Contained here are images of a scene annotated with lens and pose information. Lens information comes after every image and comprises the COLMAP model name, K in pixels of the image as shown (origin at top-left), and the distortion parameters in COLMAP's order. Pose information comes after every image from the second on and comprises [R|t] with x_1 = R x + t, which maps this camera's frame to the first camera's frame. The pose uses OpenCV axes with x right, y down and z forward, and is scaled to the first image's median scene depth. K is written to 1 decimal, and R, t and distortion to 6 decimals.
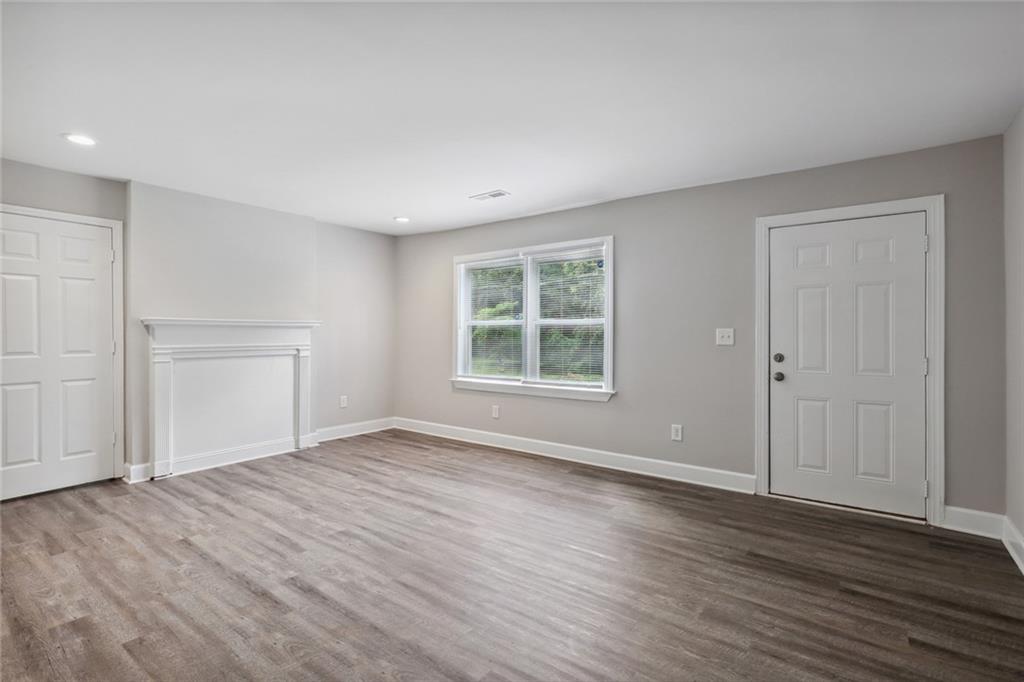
lens RADIAL K [[488.4, 0, 512.3], [0, 488.4, 336.4], [0, 0, 1]] dist [-0.026660, 0.007049]
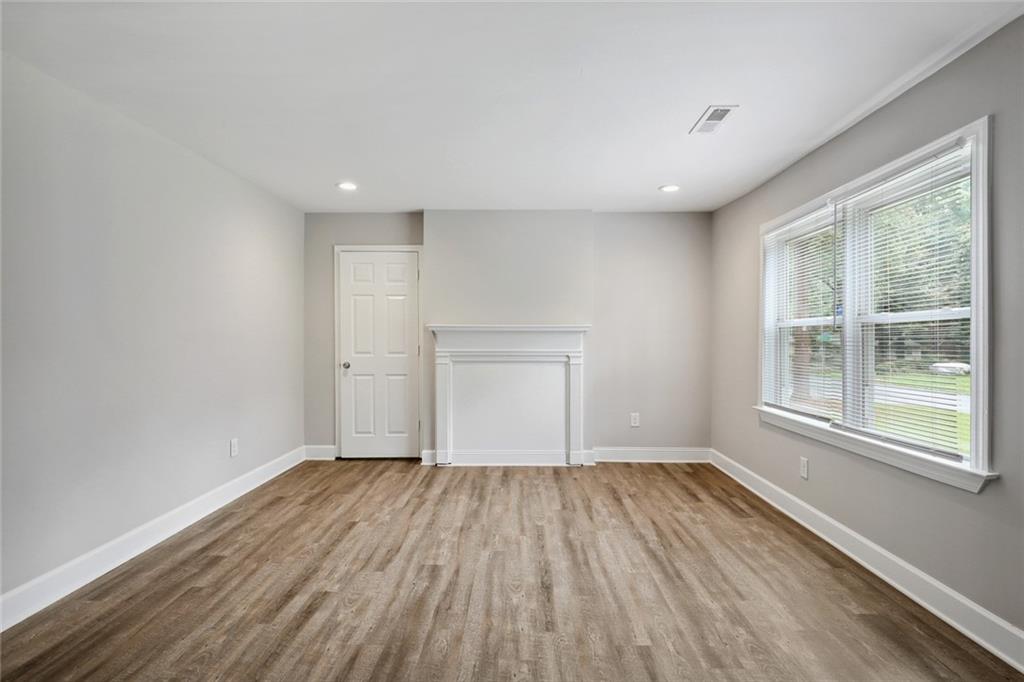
lens RADIAL K [[514.1, 0, 512.0], [0, 514.1, 341.0], [0, 0, 1]] dist [-0.019828, -0.000256]
pose [[0.584011, 0.005268, -0.811729, 0.379262], [-0.008014, 0.999968, 0.000724, -0.002465], [0.811706, 0.006082, 0.584034, 0.459840]]
